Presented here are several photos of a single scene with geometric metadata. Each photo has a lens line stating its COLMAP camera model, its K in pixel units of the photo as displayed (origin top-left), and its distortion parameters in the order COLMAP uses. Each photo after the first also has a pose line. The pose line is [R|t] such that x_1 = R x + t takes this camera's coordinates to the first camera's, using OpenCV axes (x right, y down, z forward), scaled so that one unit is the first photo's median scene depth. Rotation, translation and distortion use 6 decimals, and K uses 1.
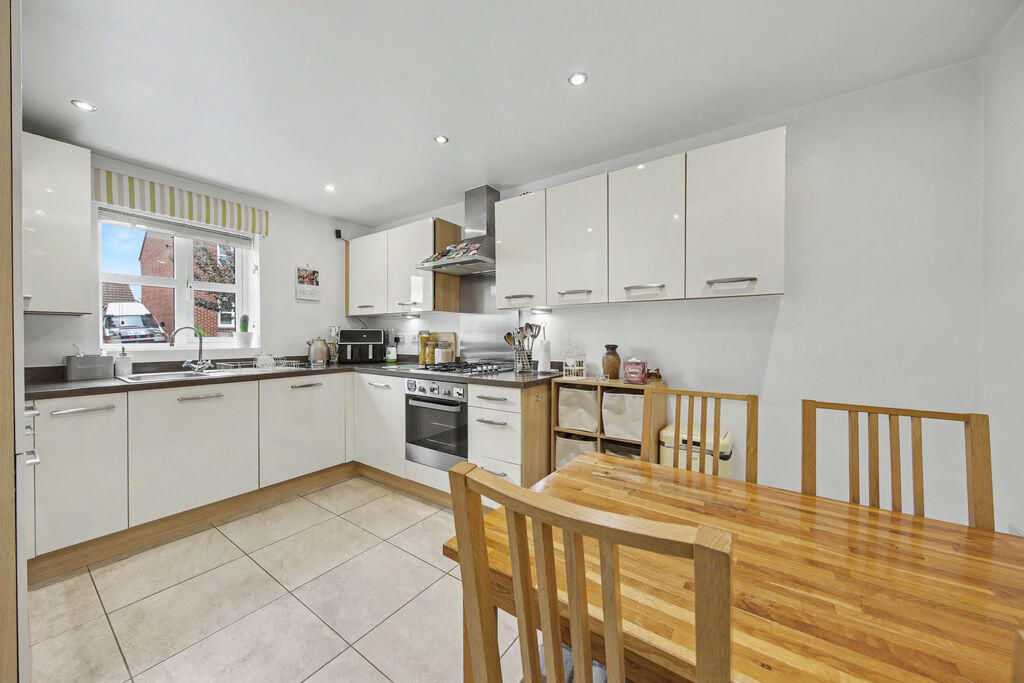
lens RADIAL K [[353.5, 0, 513.8], [0, 353.5, 340.3], [0, 0, 1]] dist [0.000539, -0.000150]
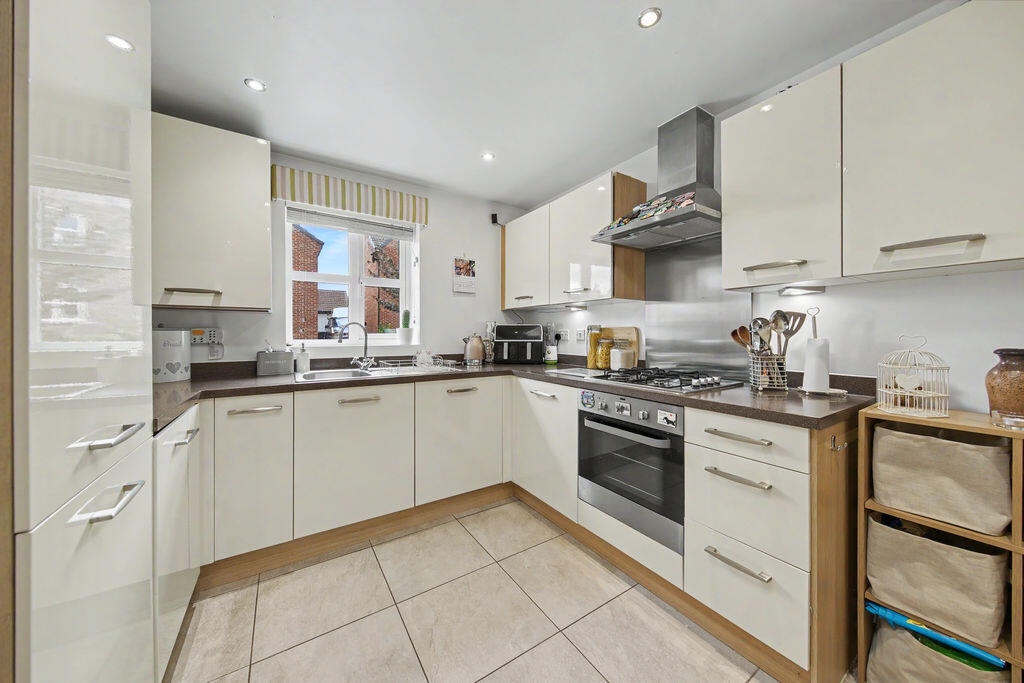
lens RADIAL K [[340.4, 0, 515.7], [0, 340.4, 337.0], [0, 0, 1]] dist [0.000387, 0.000038]
pose [[0.929010, 0.004175, -0.370031, -0.160863], [-0.004946, 0.999987, -0.001136, 0.000315], [0.370021, 0.002886, 0.929019, 0.280037]]
